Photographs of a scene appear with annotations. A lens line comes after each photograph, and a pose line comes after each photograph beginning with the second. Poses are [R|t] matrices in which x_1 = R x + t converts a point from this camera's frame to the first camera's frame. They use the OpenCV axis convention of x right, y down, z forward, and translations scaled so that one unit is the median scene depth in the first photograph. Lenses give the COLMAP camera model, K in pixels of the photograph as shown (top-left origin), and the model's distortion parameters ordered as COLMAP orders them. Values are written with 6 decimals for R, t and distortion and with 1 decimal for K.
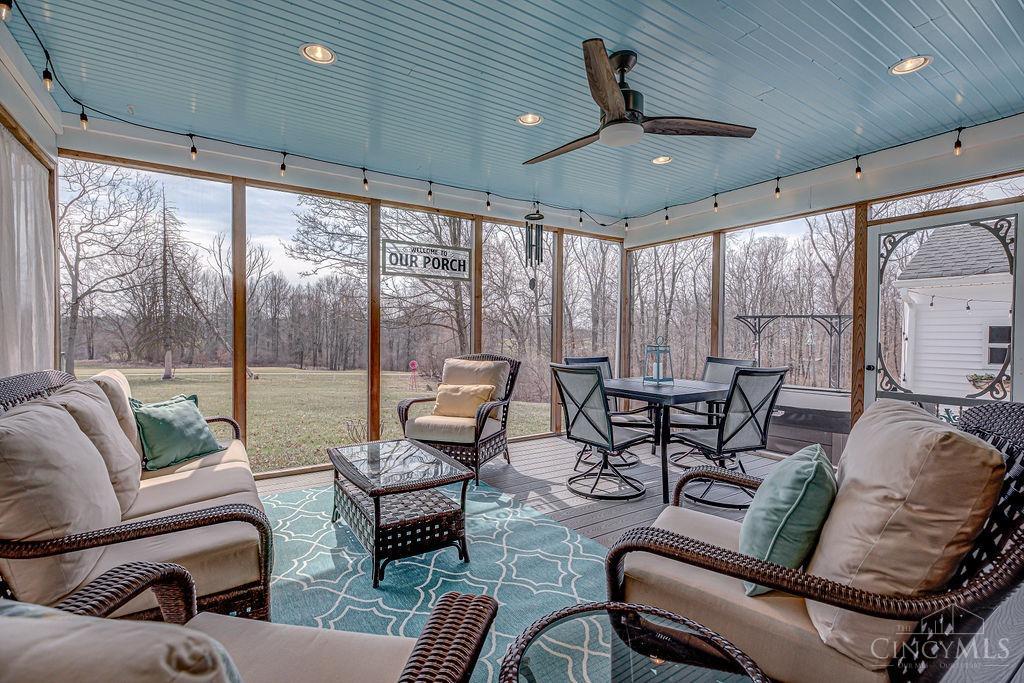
lens RADIAL K [[470.0, 0, 510.9], [0, 470.0, 341.7], [0, 0, 1]] dist [-0.007490, 0.000617]
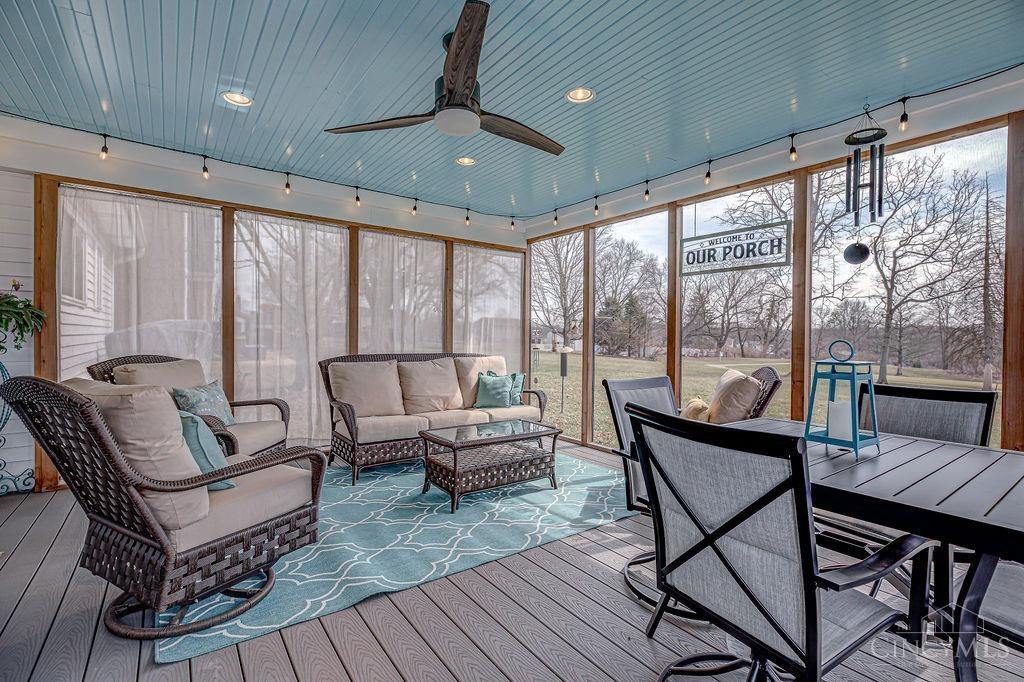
lens RADIAL K [[470.0, 0, 517.6], [0, 470.0, 339.5], [0, 0, 1]] dist [-0.007490, 0.000617]
pose [[0.056292, 0.000668, -0.998414, 0.631192], [-0.026482, 0.999649, -0.000824, -0.003784], [0.998063, 0.026487, 0.056290, 0.577221]]
